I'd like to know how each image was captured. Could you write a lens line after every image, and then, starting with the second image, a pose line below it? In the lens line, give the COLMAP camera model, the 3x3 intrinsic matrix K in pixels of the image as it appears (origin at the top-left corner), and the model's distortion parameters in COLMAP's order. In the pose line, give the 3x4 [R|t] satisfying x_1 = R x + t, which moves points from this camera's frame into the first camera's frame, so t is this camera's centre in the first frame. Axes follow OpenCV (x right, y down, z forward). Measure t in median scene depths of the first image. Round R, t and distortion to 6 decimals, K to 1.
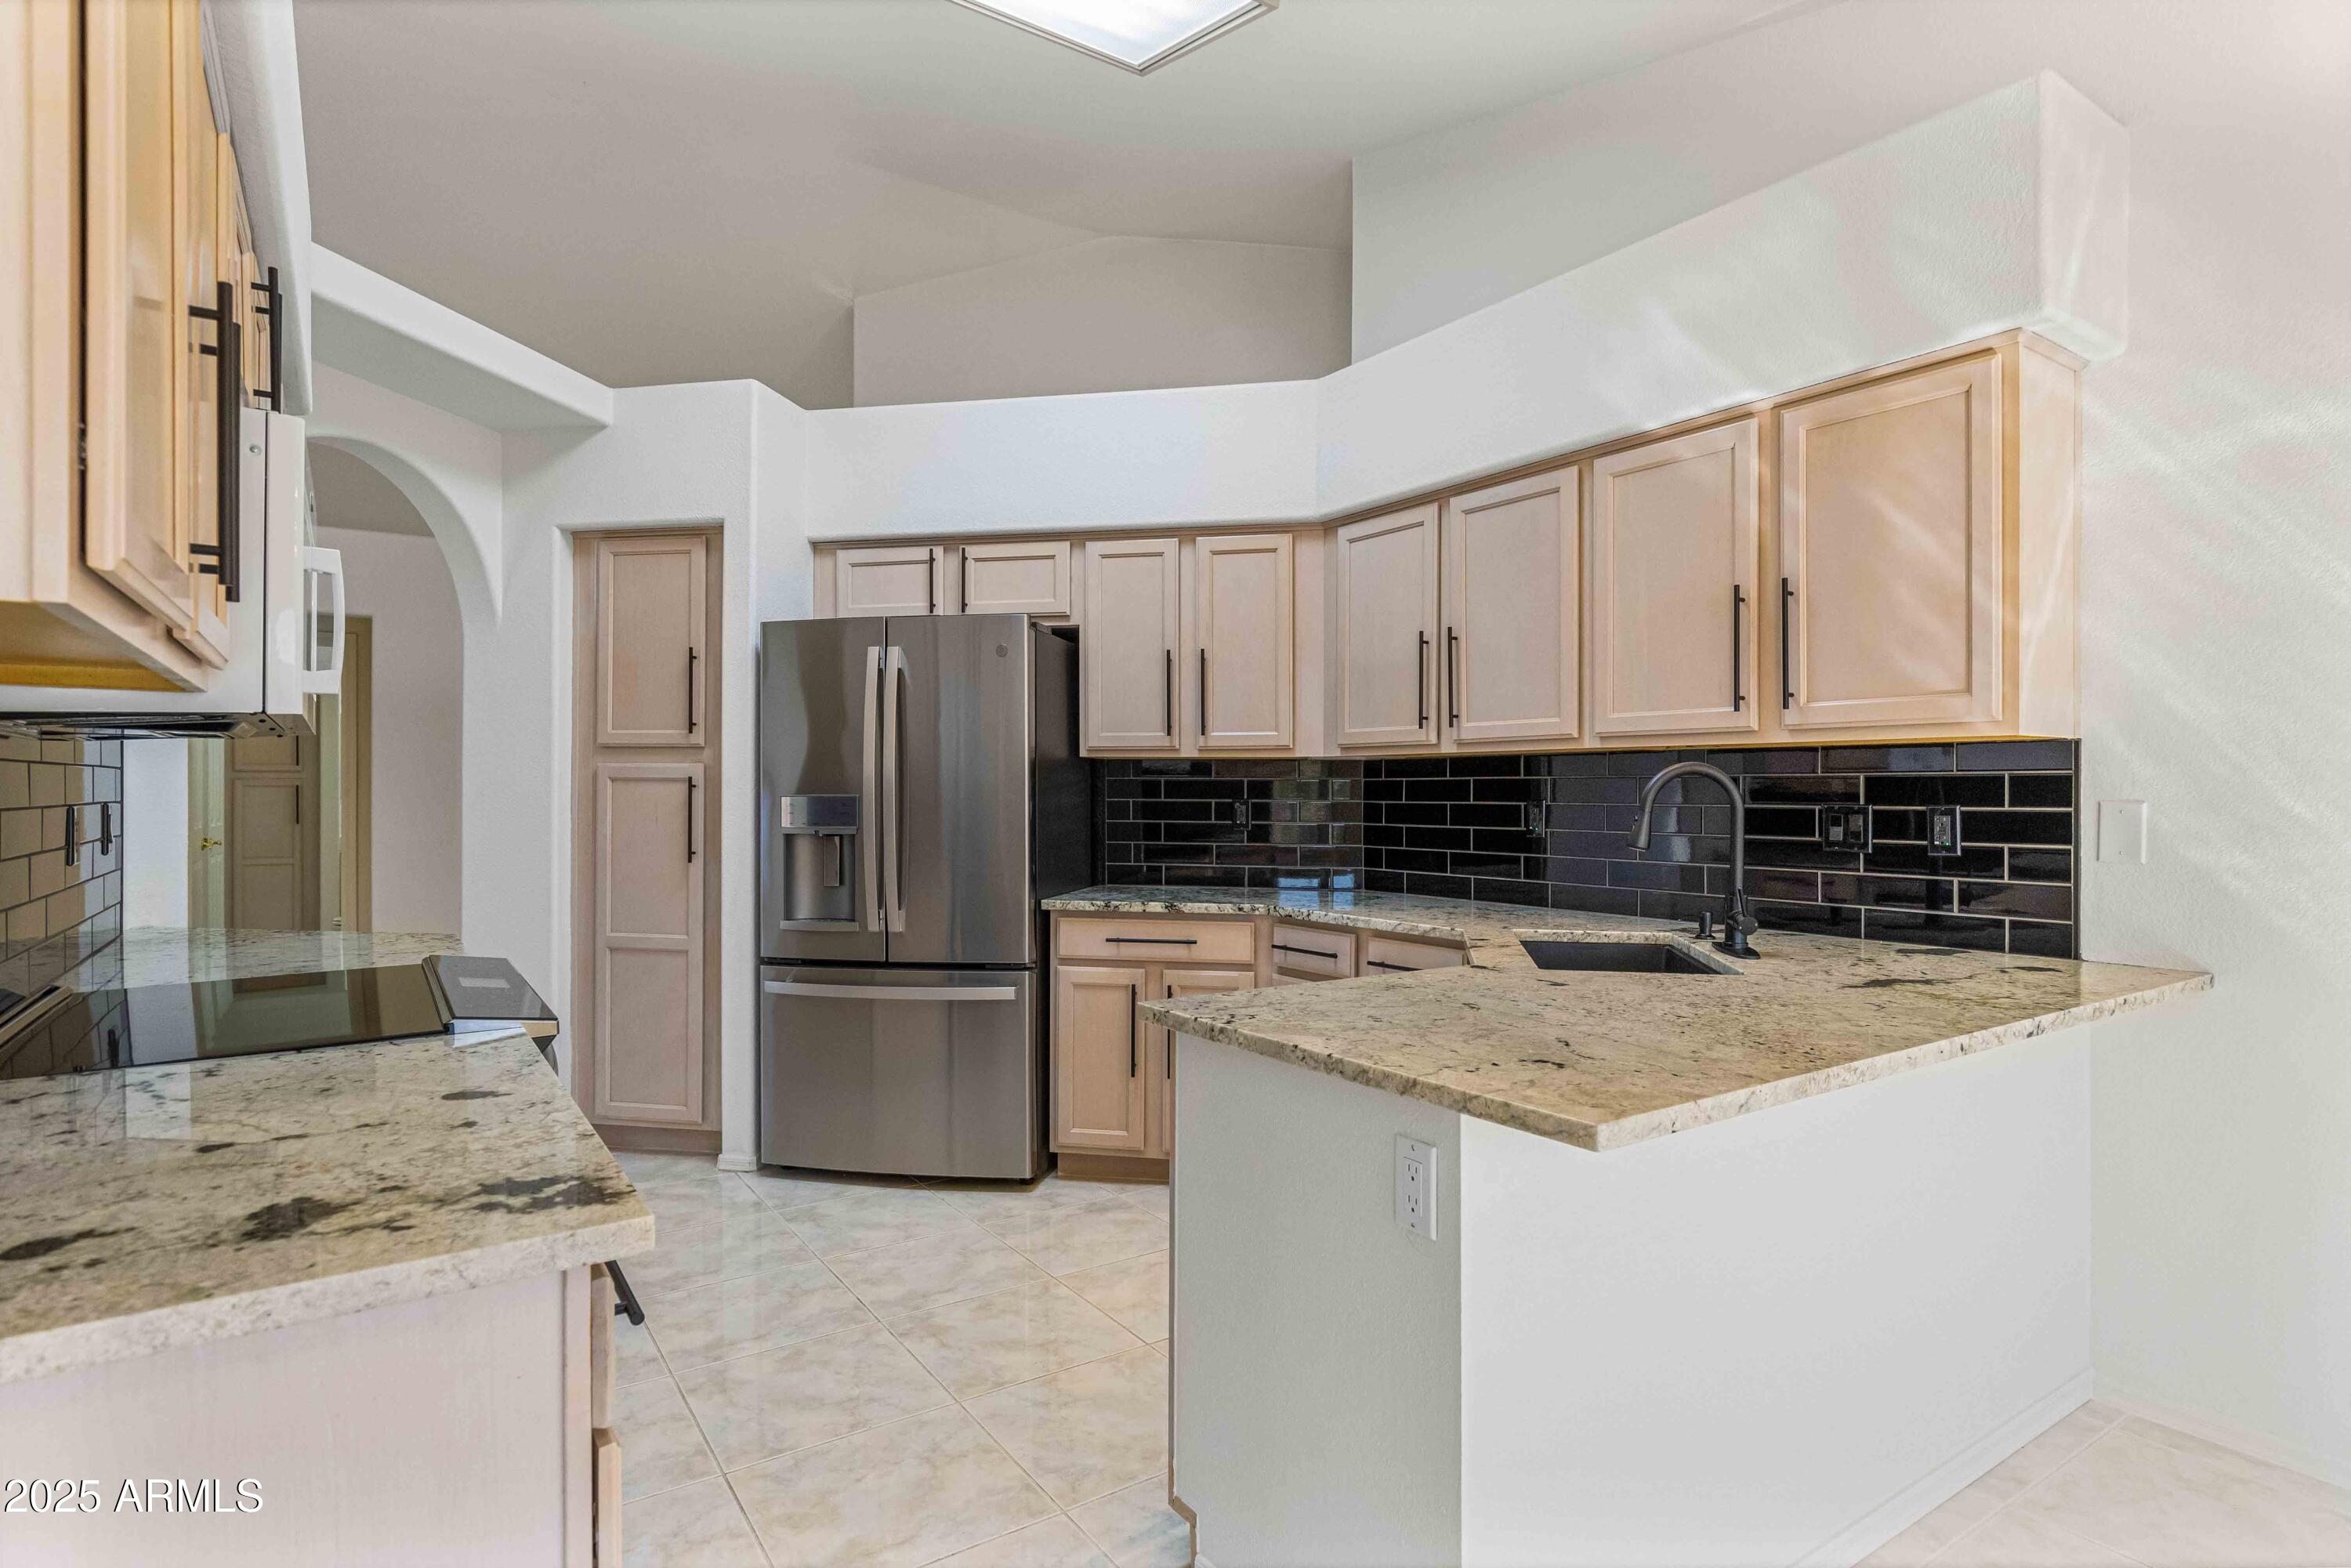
lens RADIAL K [[1221.4, 0, 1180.2], [0, 1221.4, 795.9], [0, 0, 1]] dist [0.000212, 0.000159]
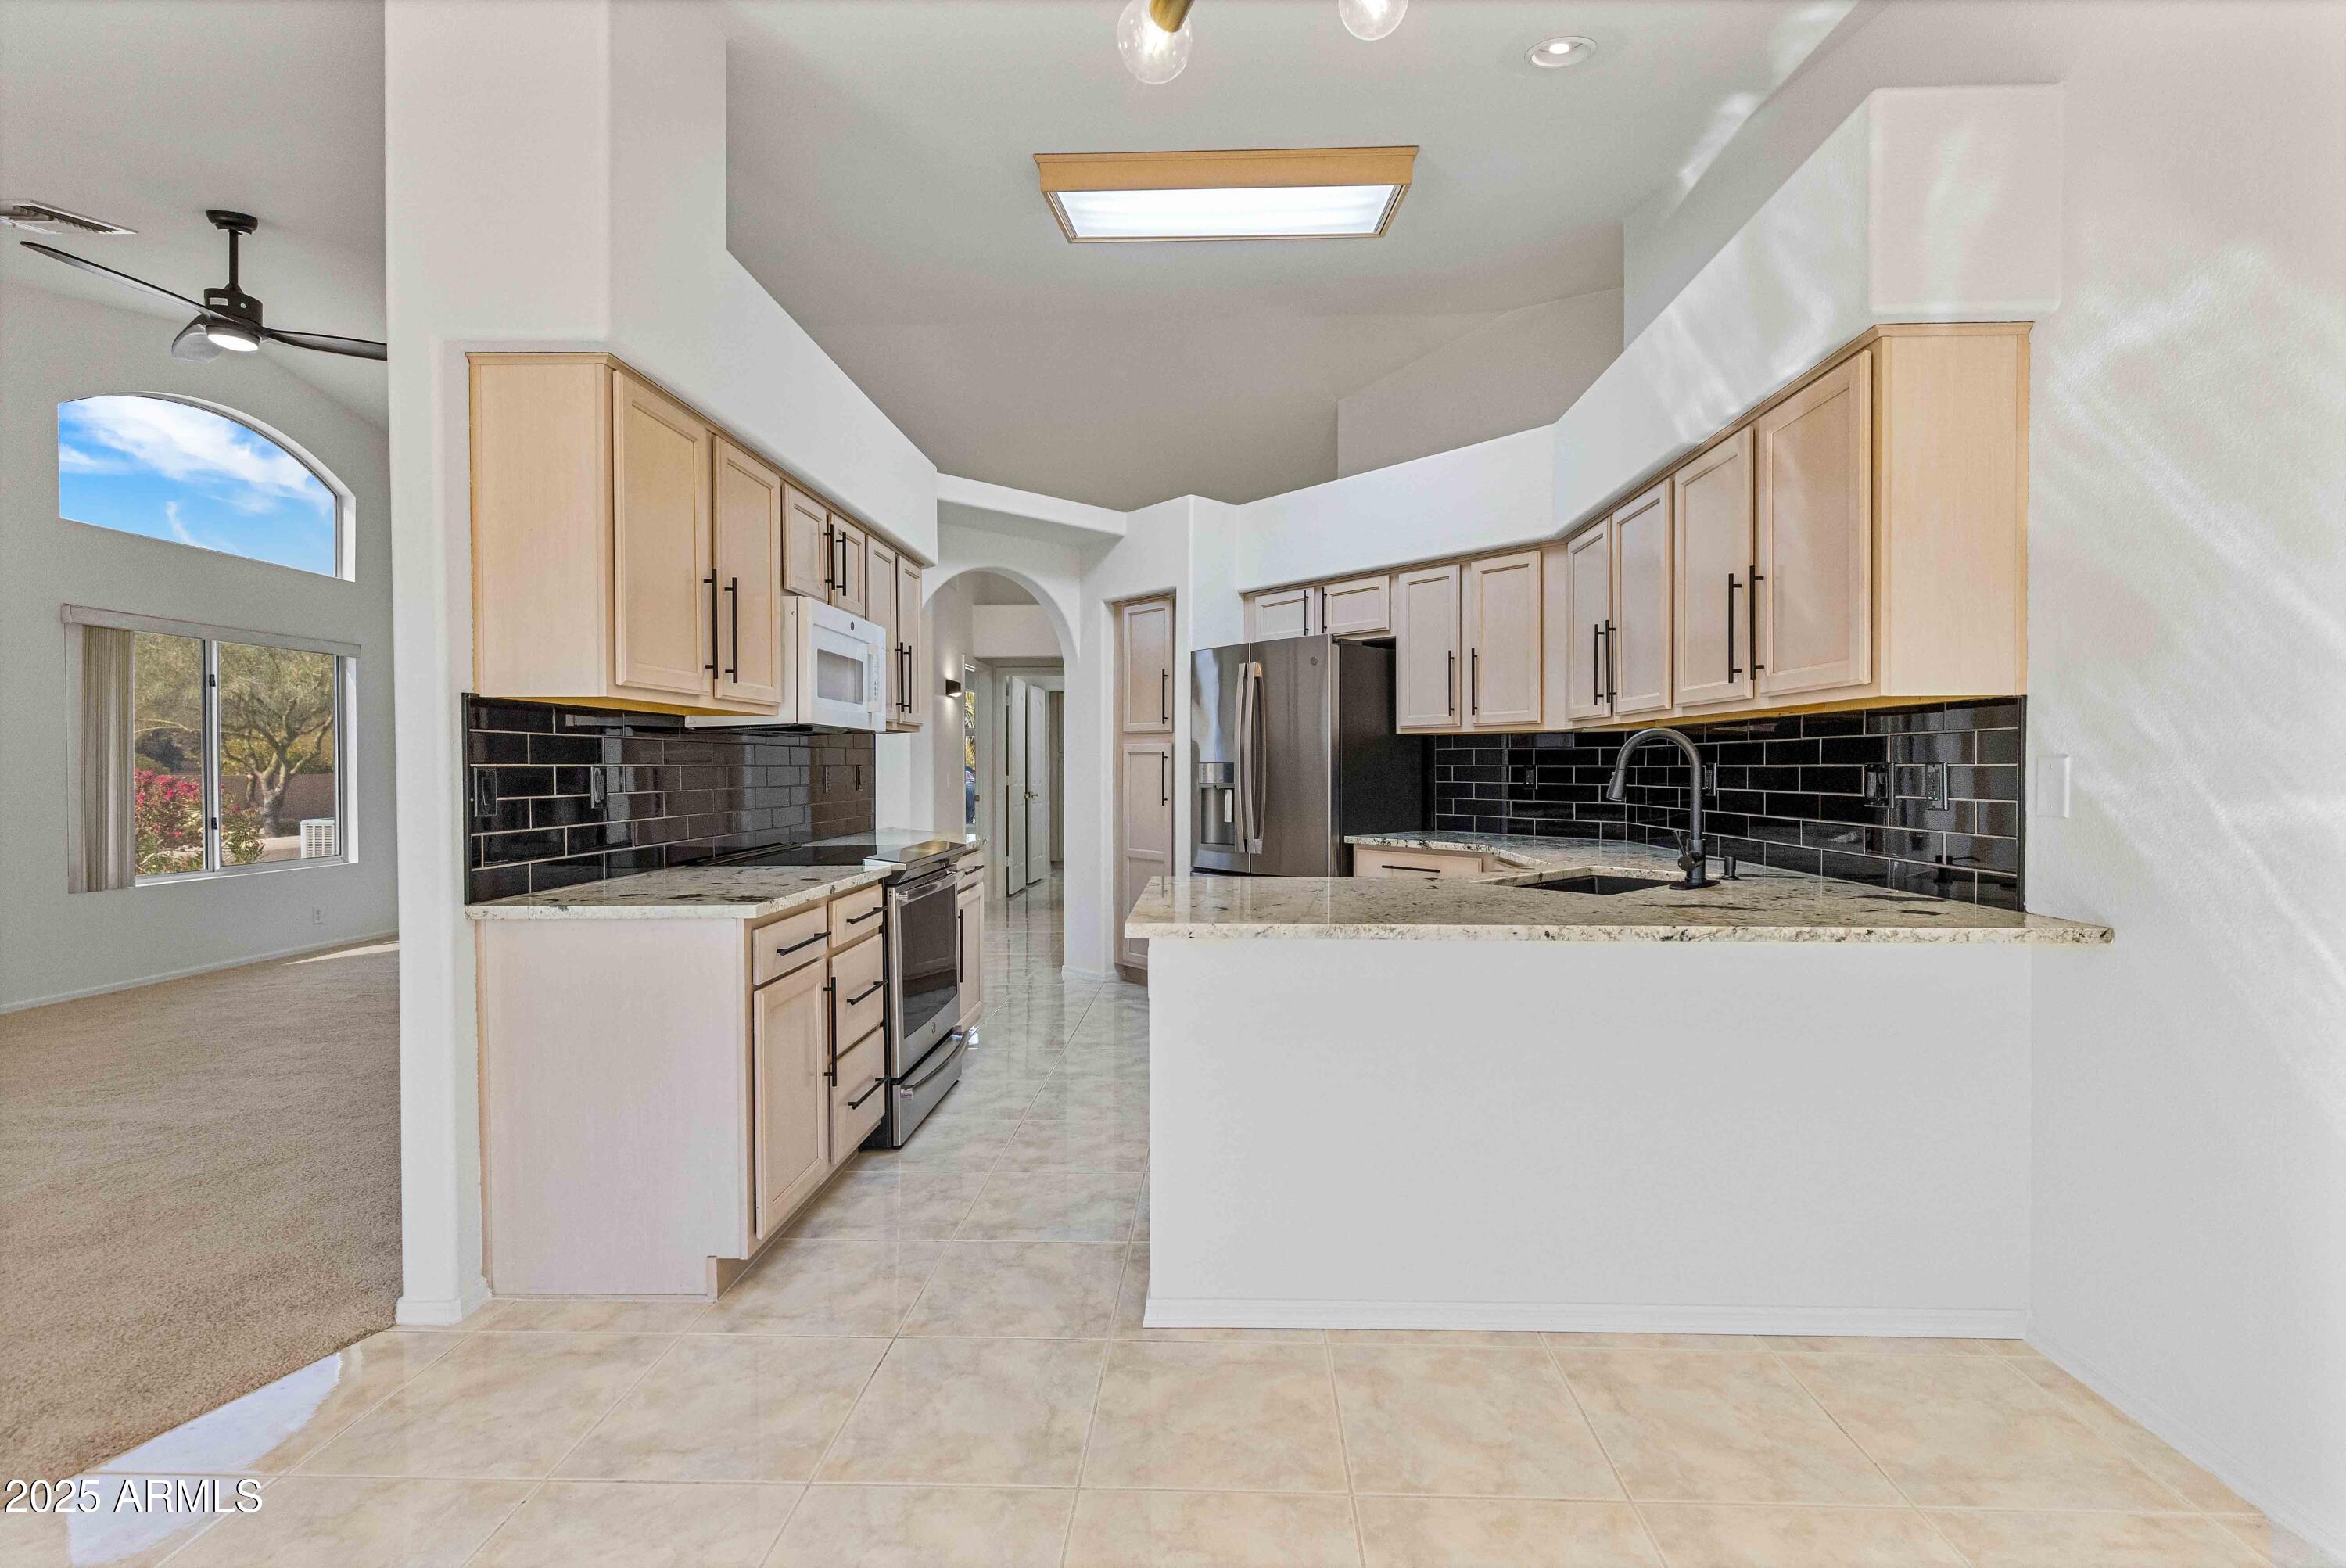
lens RADIAL K [[1055.5, 0, 1170.0], [0, 1055.5, 779.9], [0, 0, 1]] dist [0.003287, 0.000346]
pose [[0.796318, 0.004990, -0.604857, 0.439778], [-0.000614, 0.999972, 0.007441, 0.010977], [0.604878, -0.005554, 0.796299, -0.085383]]
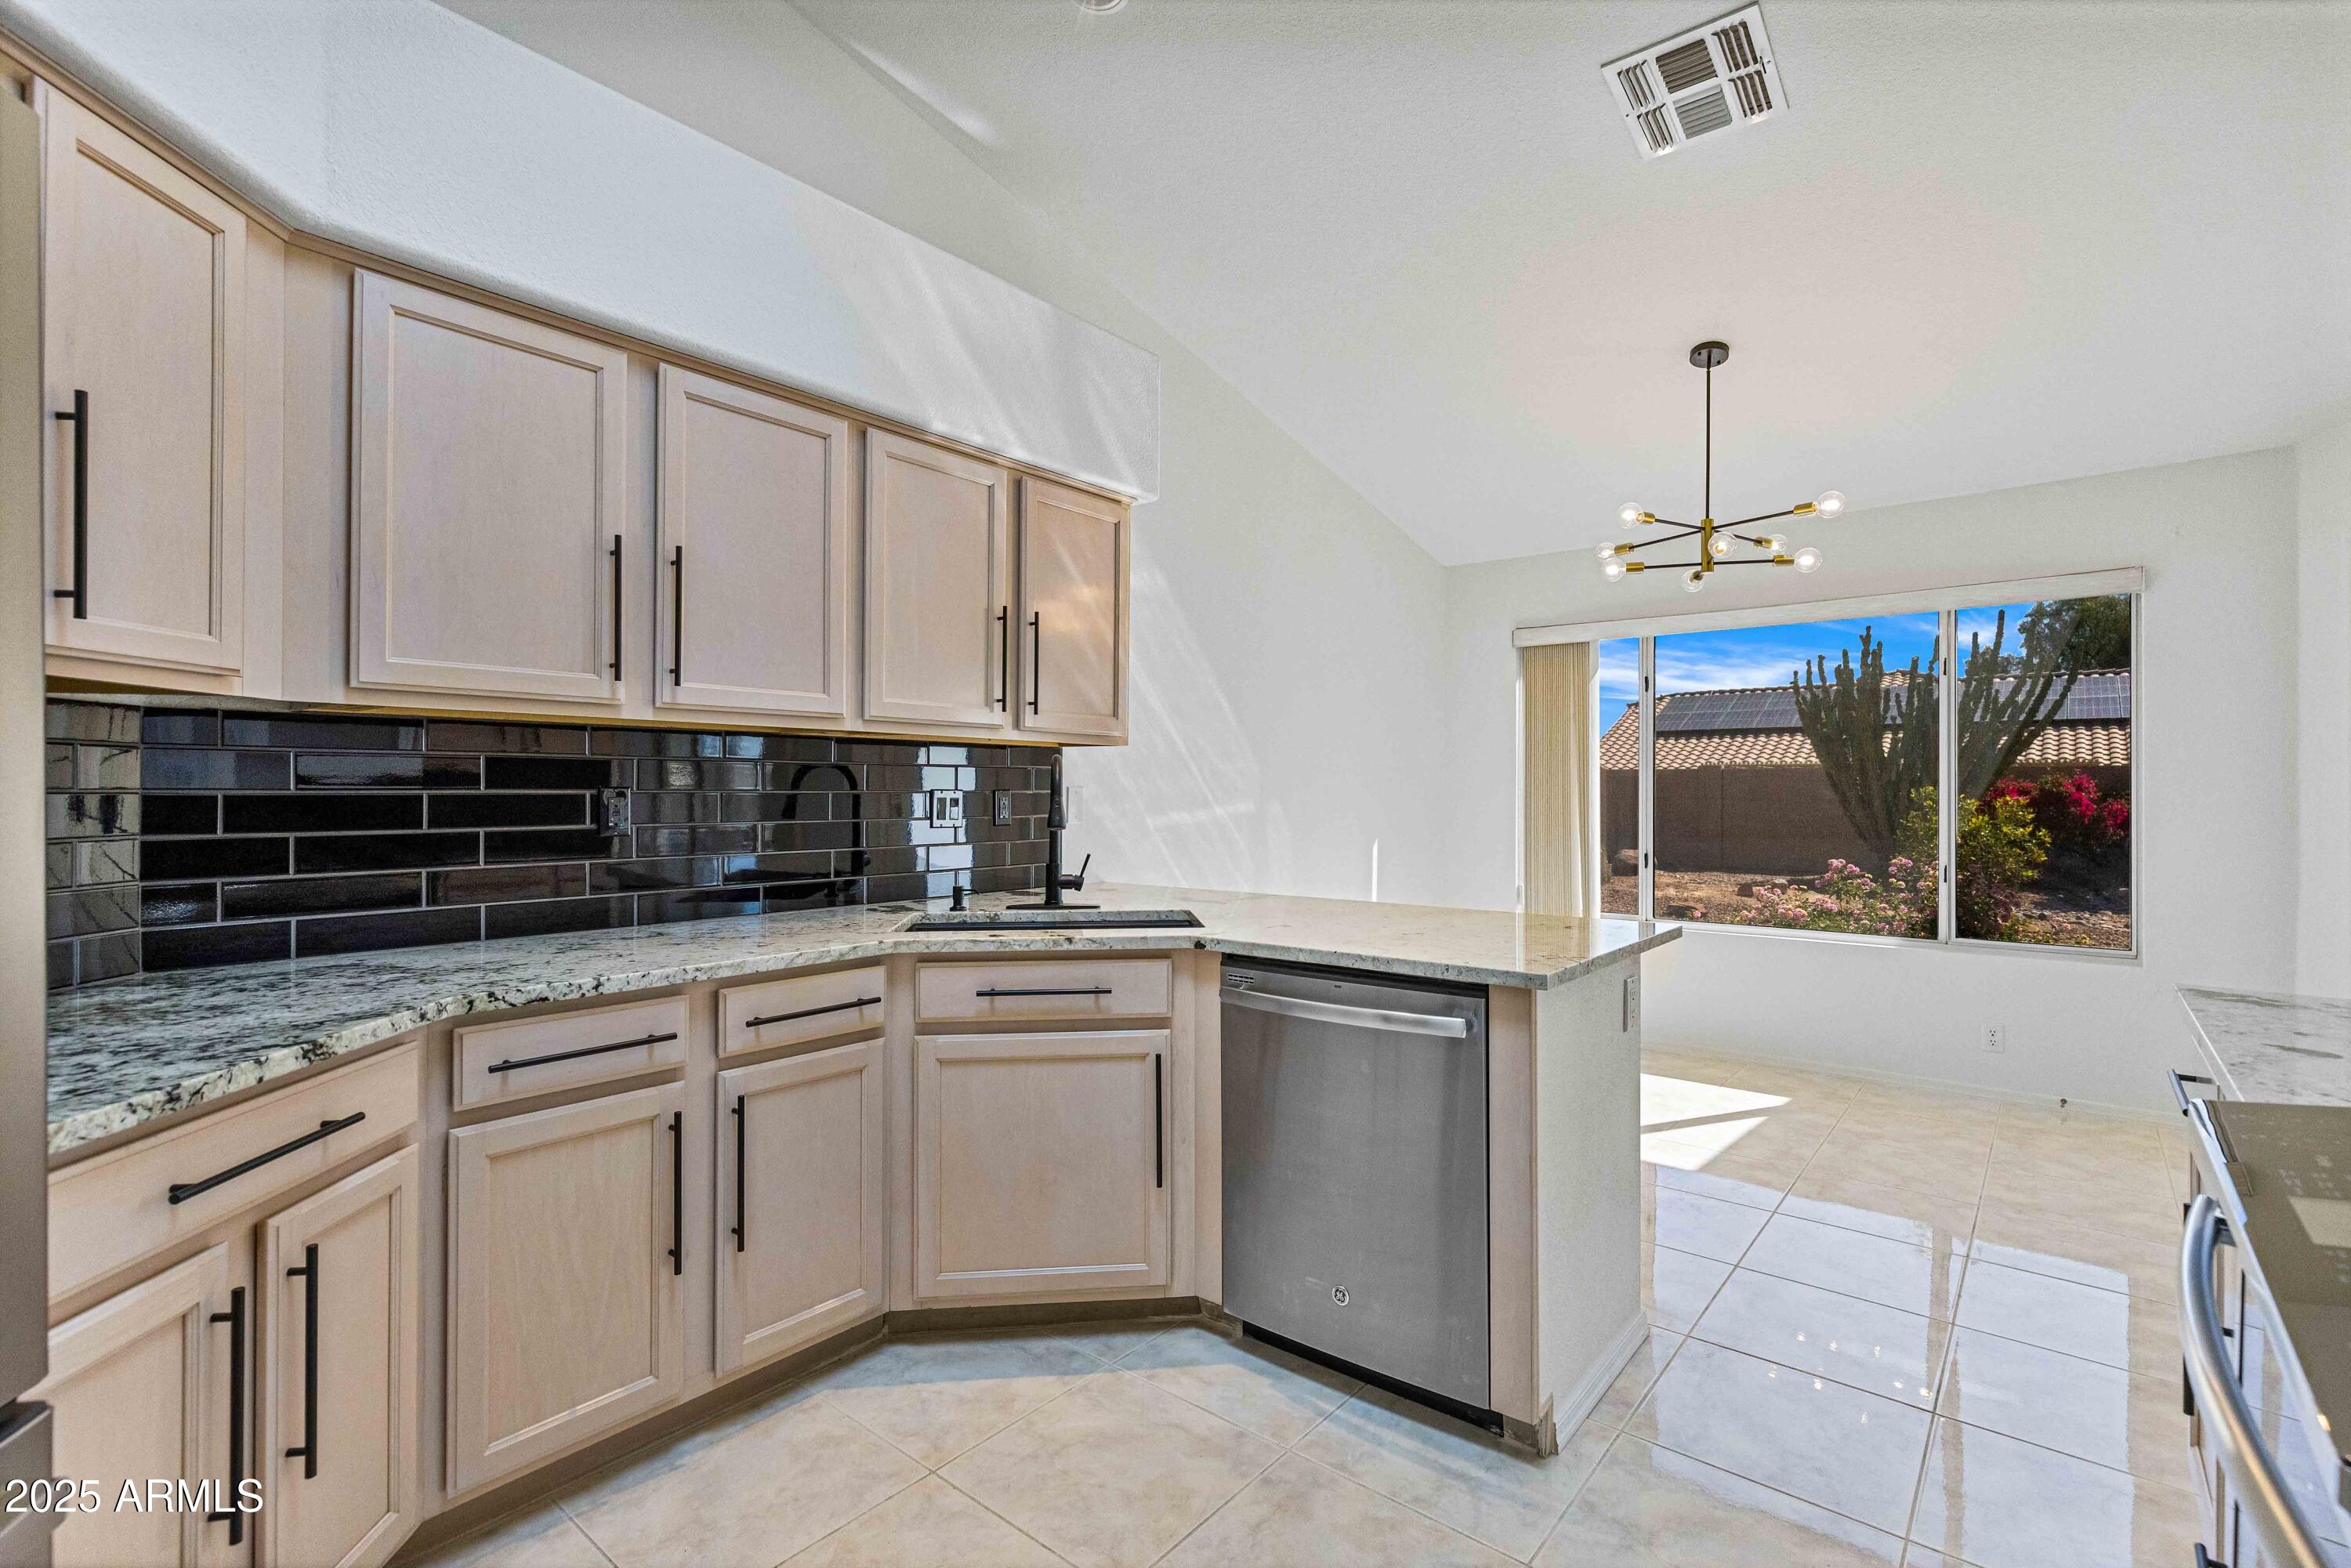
lens RADIAL K [[1057.7, 0, 1173.6], [0, 1057.7, 788.6], [0, 0, 1]] dist [0.003287, 0.000346]
pose [[-0.259425, 0.000248, 0.965763, -0.394062], [-0.010792, 0.999937, -0.003156, 0.002020], [-0.965703, -0.011241, -0.259405, 0.760725]]
